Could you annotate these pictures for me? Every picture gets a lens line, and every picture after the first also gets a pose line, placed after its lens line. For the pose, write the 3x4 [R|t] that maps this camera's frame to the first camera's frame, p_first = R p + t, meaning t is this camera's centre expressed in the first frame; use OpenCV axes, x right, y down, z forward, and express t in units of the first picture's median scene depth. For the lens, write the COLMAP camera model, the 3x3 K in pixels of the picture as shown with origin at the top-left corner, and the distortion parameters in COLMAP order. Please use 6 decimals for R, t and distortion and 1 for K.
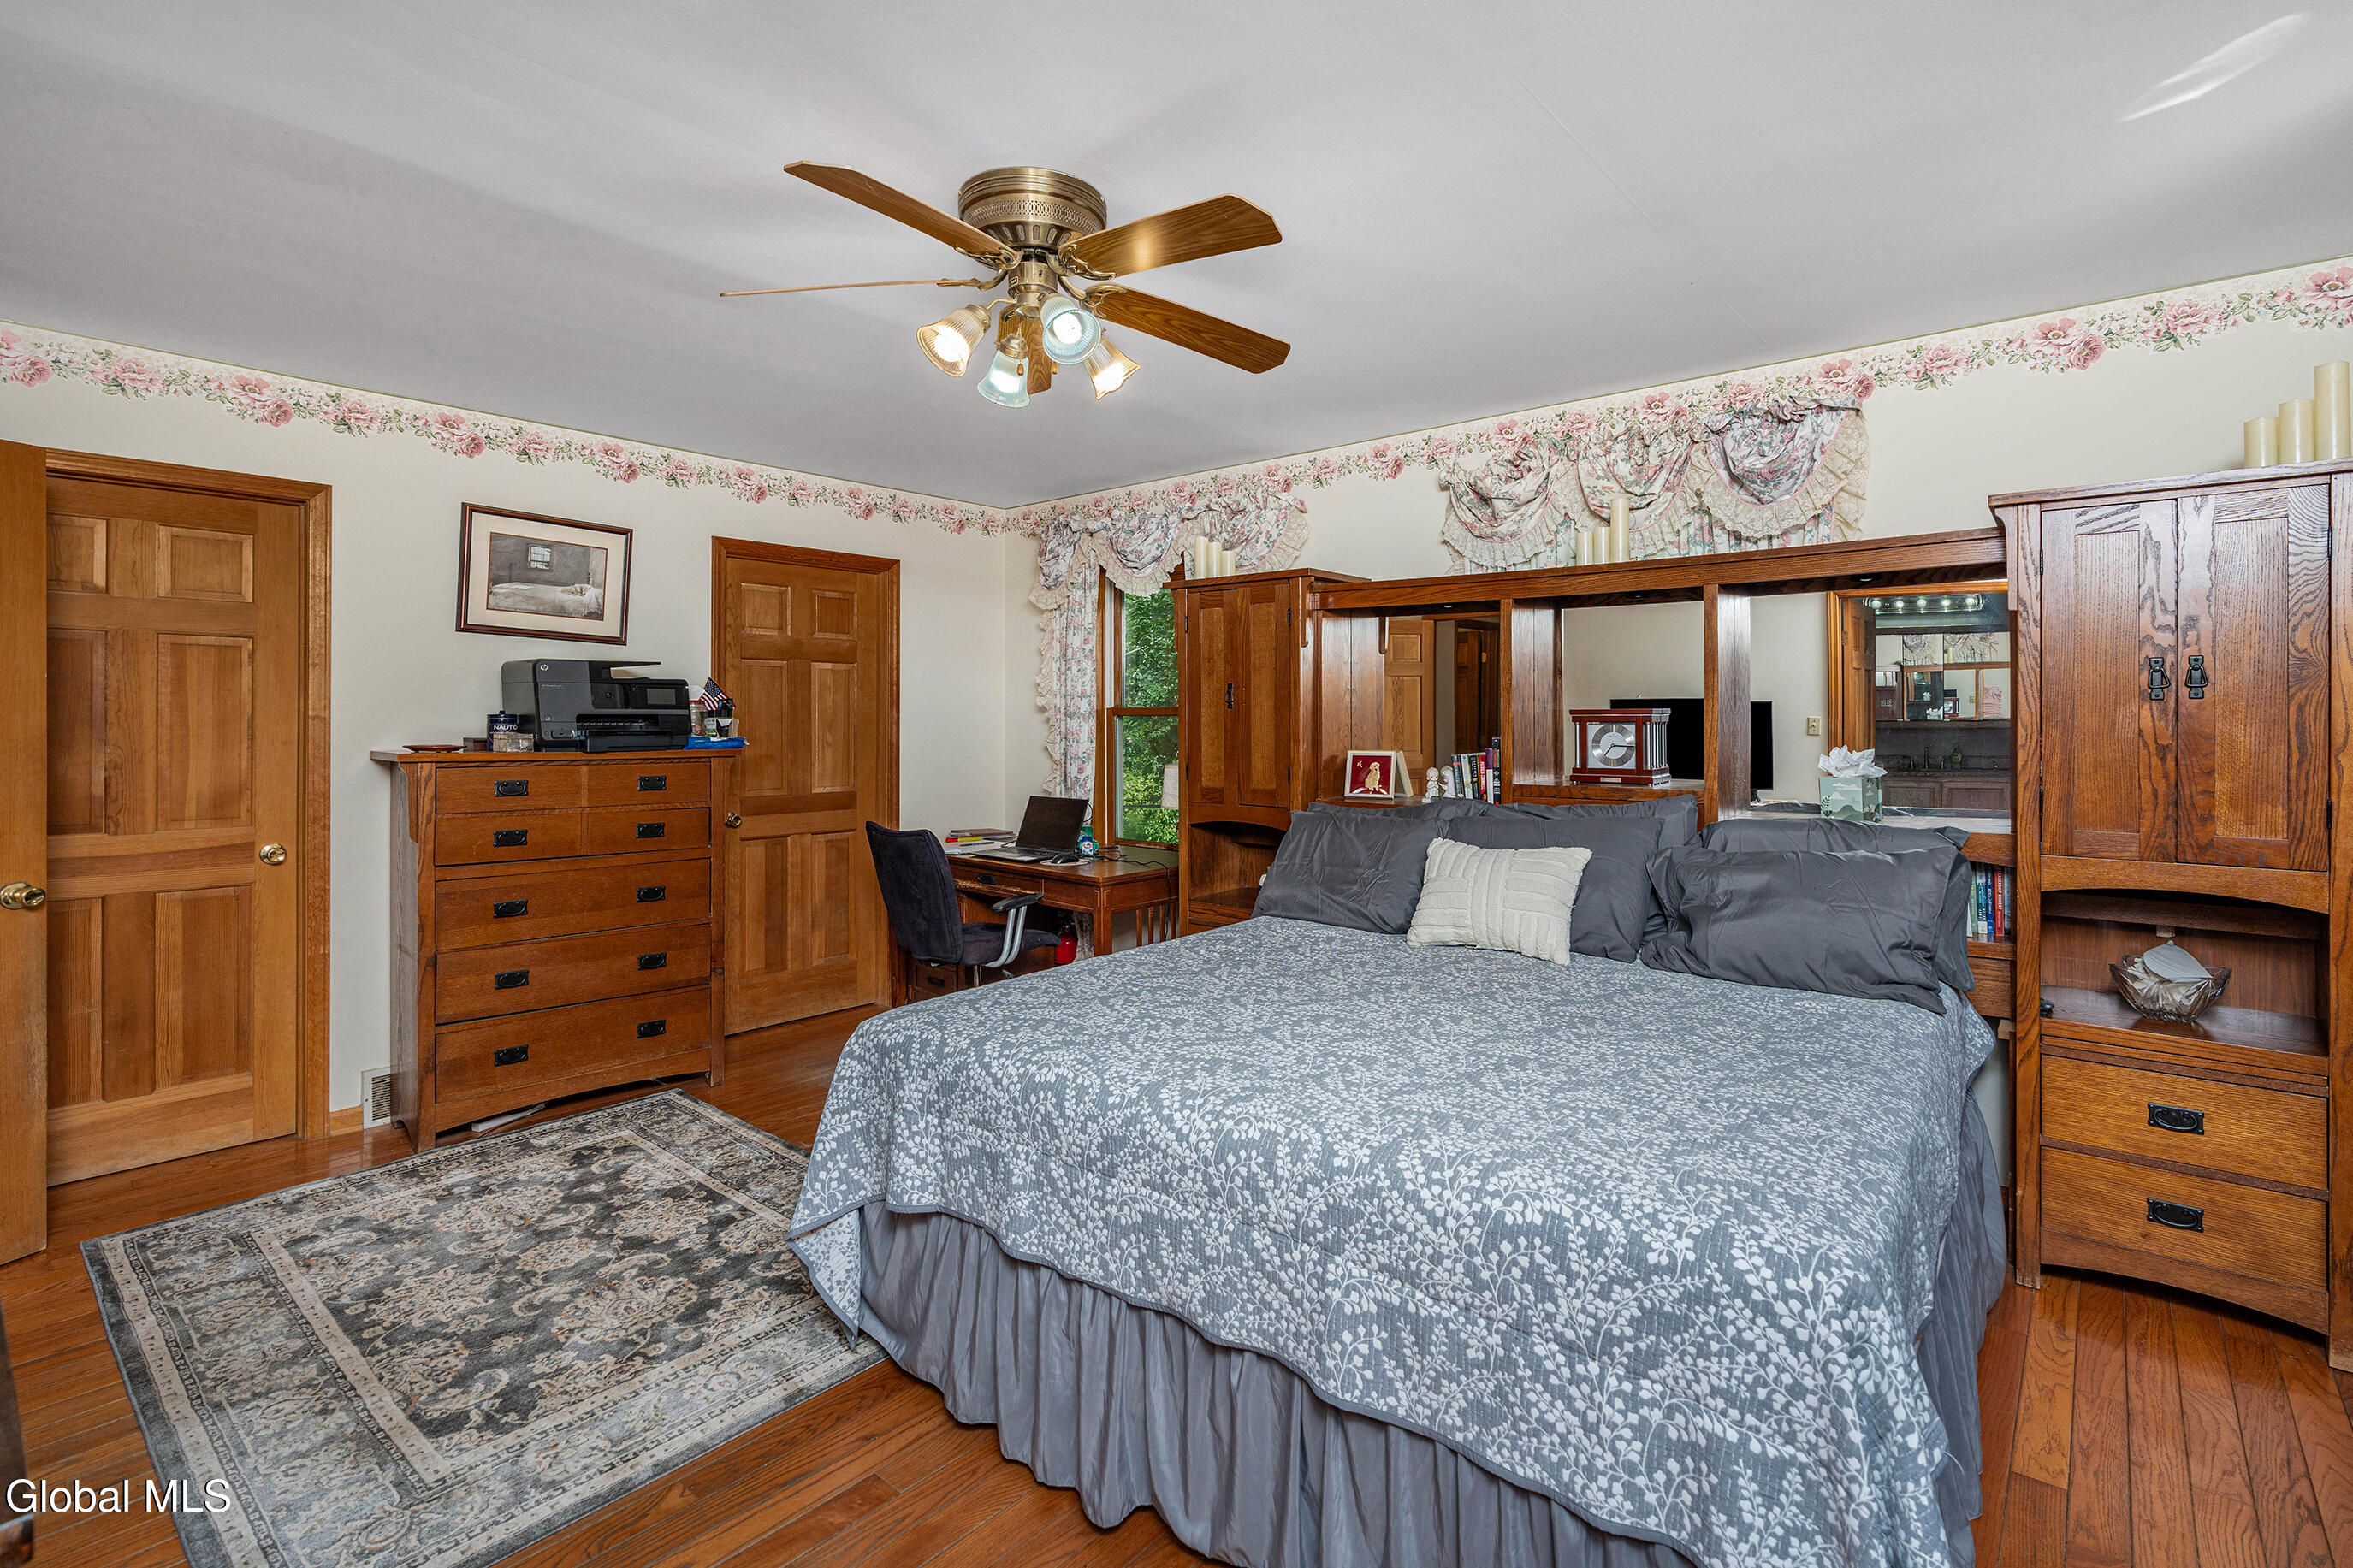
lens RADIAL K [[1070.3, 0, 1182.1], [0, 1070.3, 720.7], [0, 0, 1]] dist [-0.000761, 0.006681]
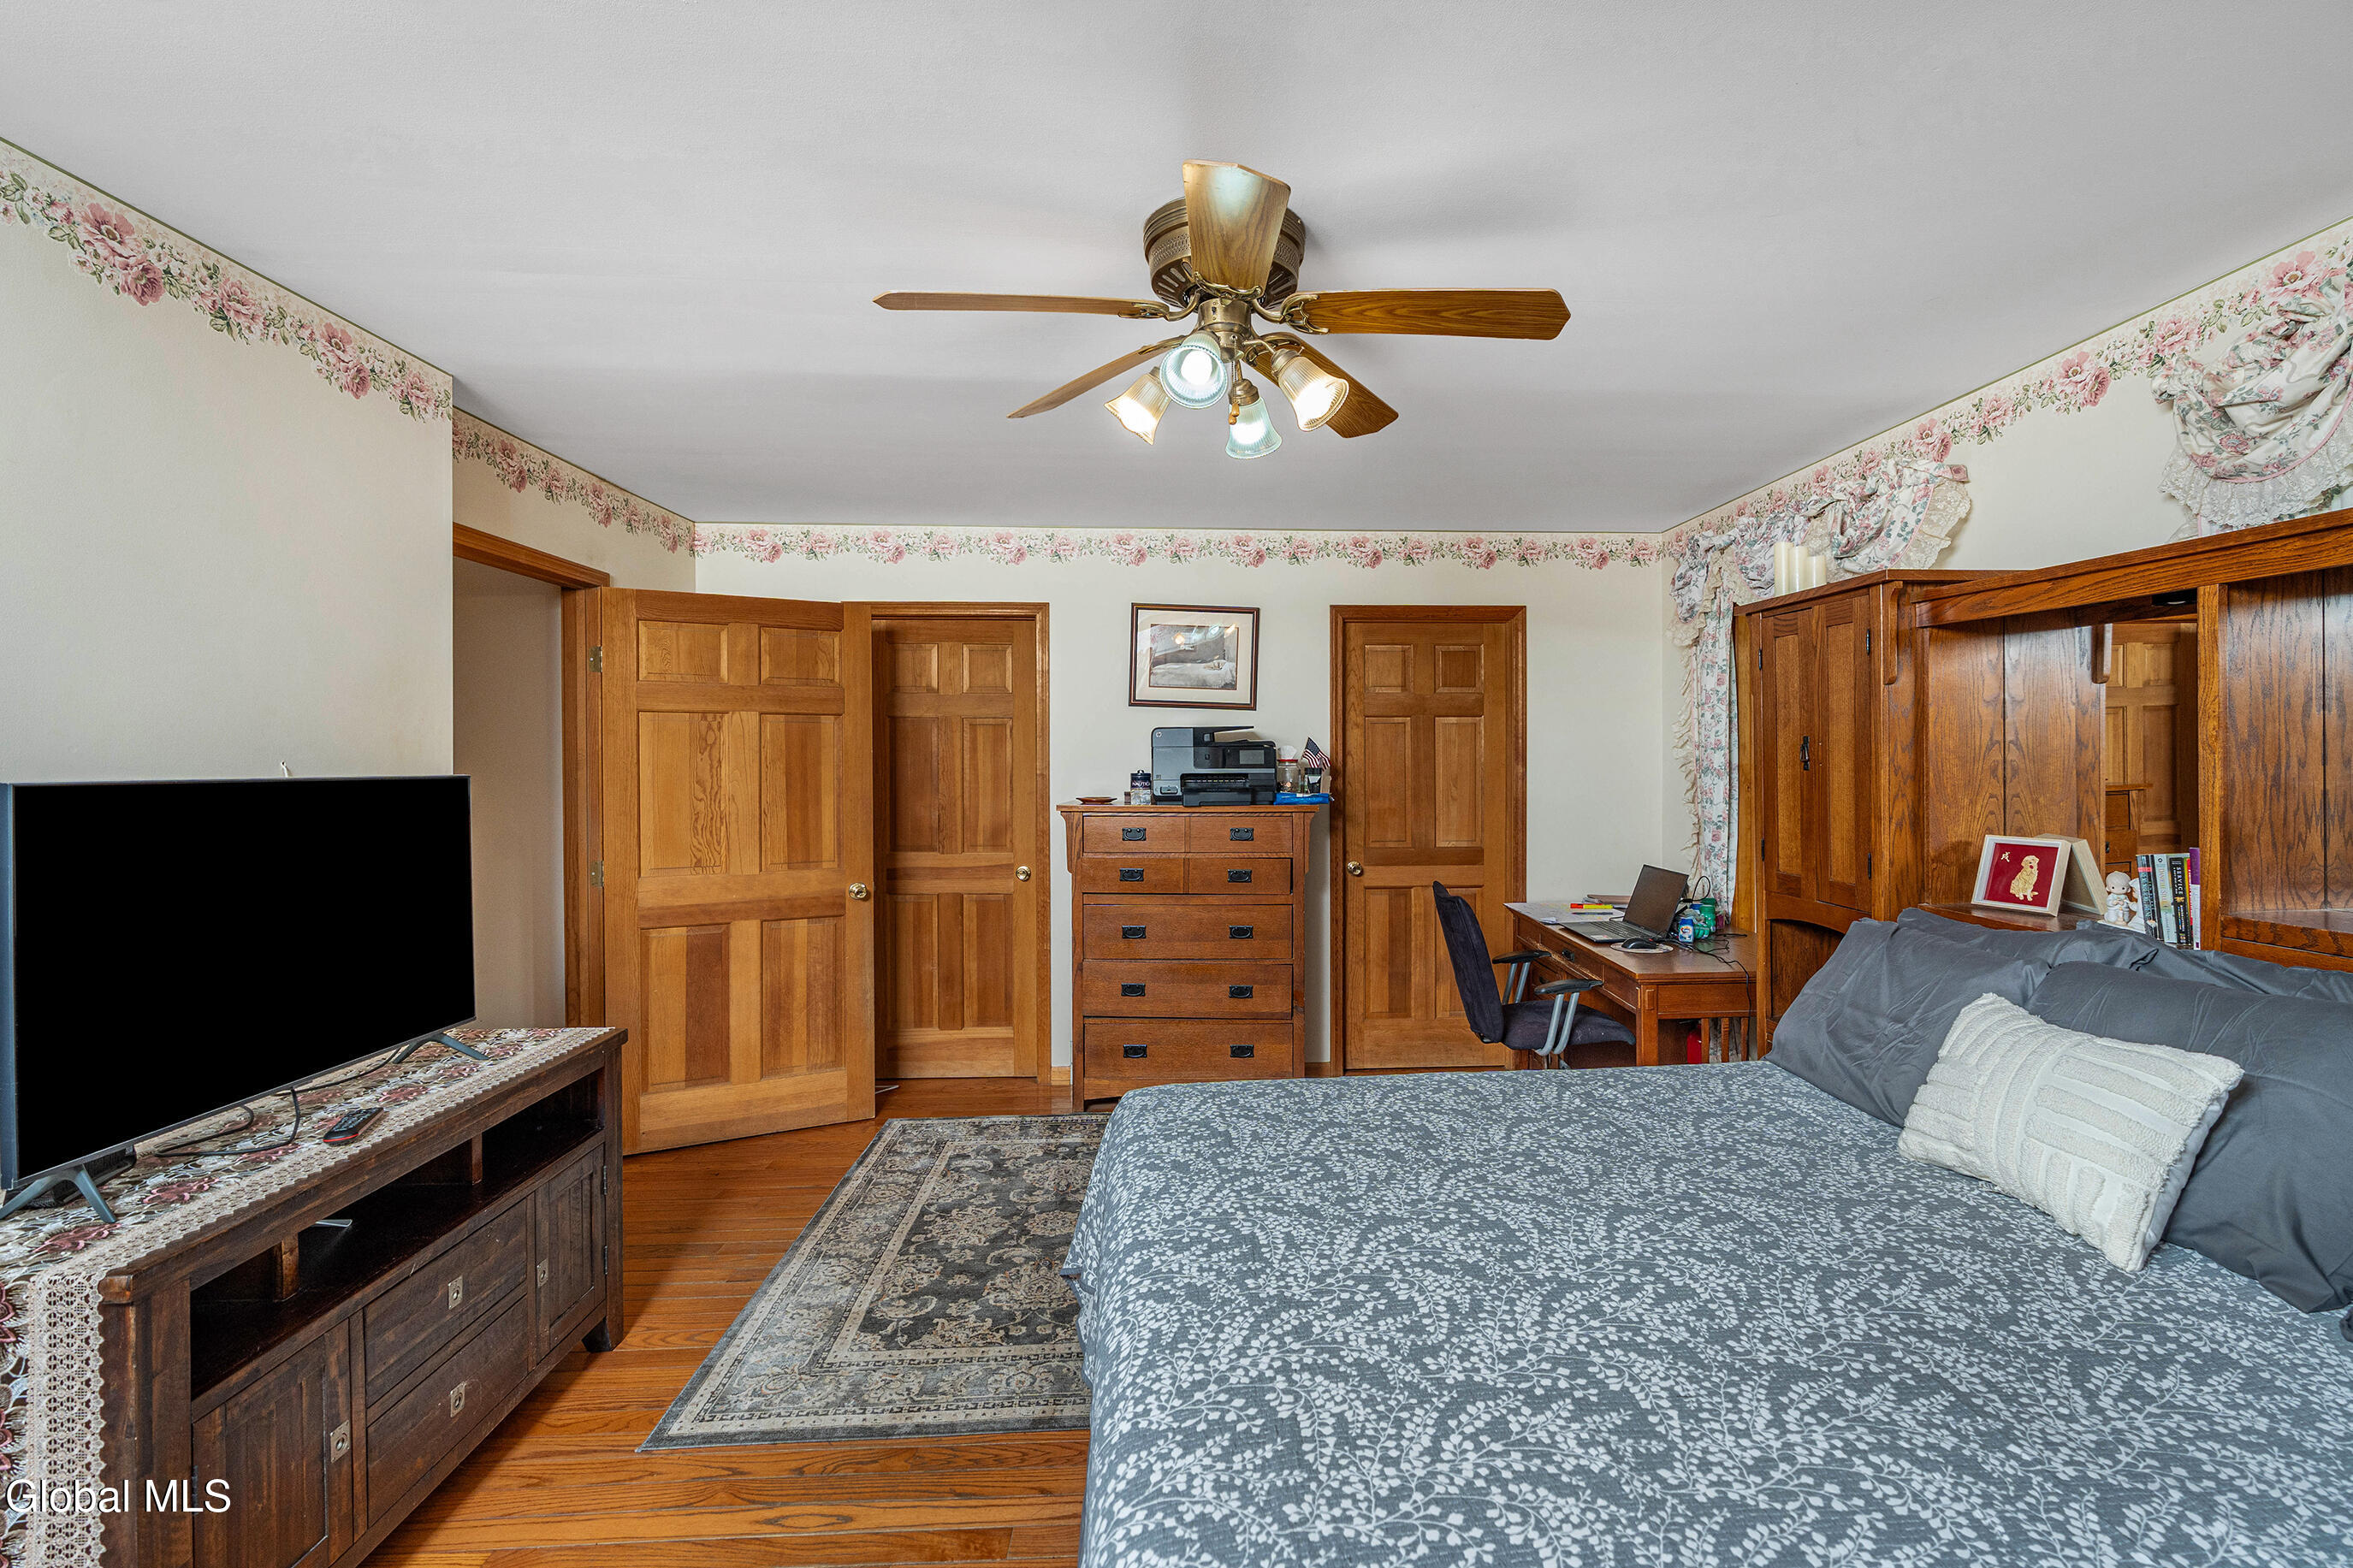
lens RADIAL K [[1052.6, 0, 1233.9], [0, 1052.6, 772.5], [0, 0, 1]] dist [-0.001979, 0.006104]
pose [[0.711996, 0.006307, -0.702155, 0.287004], [0.003770, 0.999911, 0.012804, -0.021569], [0.702174, -0.011763, 0.711909, 0.212330]]
